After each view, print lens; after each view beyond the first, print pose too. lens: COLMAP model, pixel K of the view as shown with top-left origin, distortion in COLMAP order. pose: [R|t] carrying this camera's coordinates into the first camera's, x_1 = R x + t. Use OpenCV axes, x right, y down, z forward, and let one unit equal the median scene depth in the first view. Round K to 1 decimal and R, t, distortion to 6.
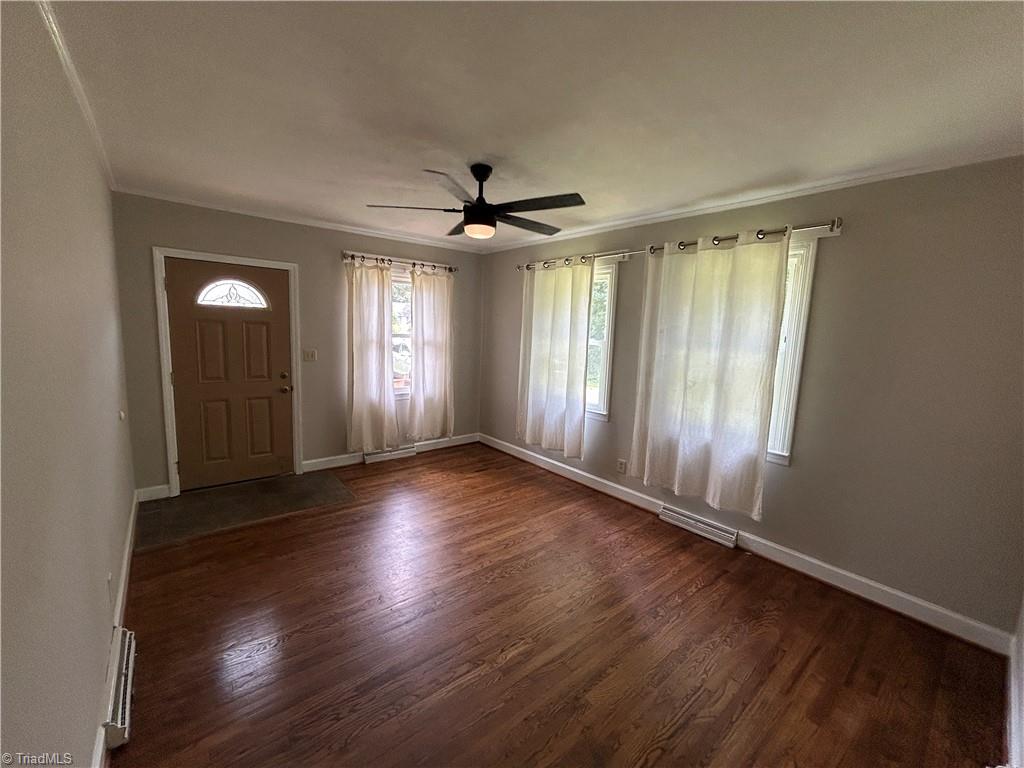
lens RADIAL K [[413.3, 0, 513.3], [0, 413.3, 384.1], [0, 0, 1]] dist [-0.000276, 0.000433]
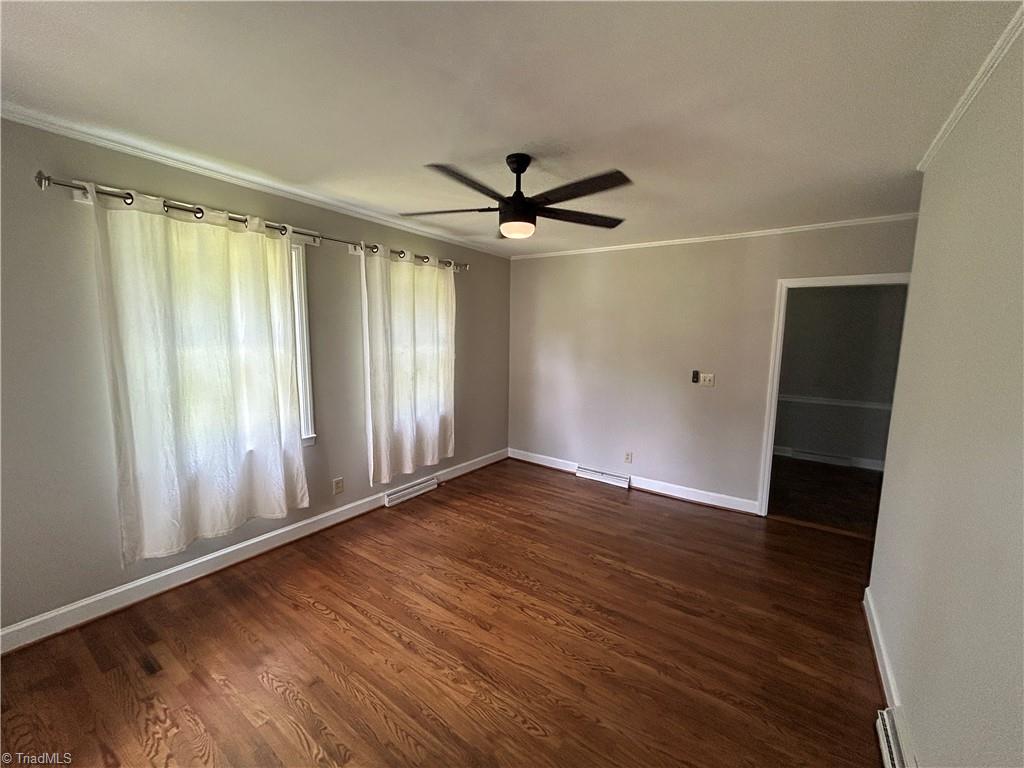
lens RADIAL K [[413.3, 0, 513.3], [0, 413.3, 384.1], [0, 0, 1]] dist [-0.000276, 0.000433]
pose [[-0.253134, -0.162649, 0.953660, -0.691112], [0.102646, 0.975686, 0.193651, -0.155957], [-0.961970, 0.146909, -0.230284, 0.893478]]
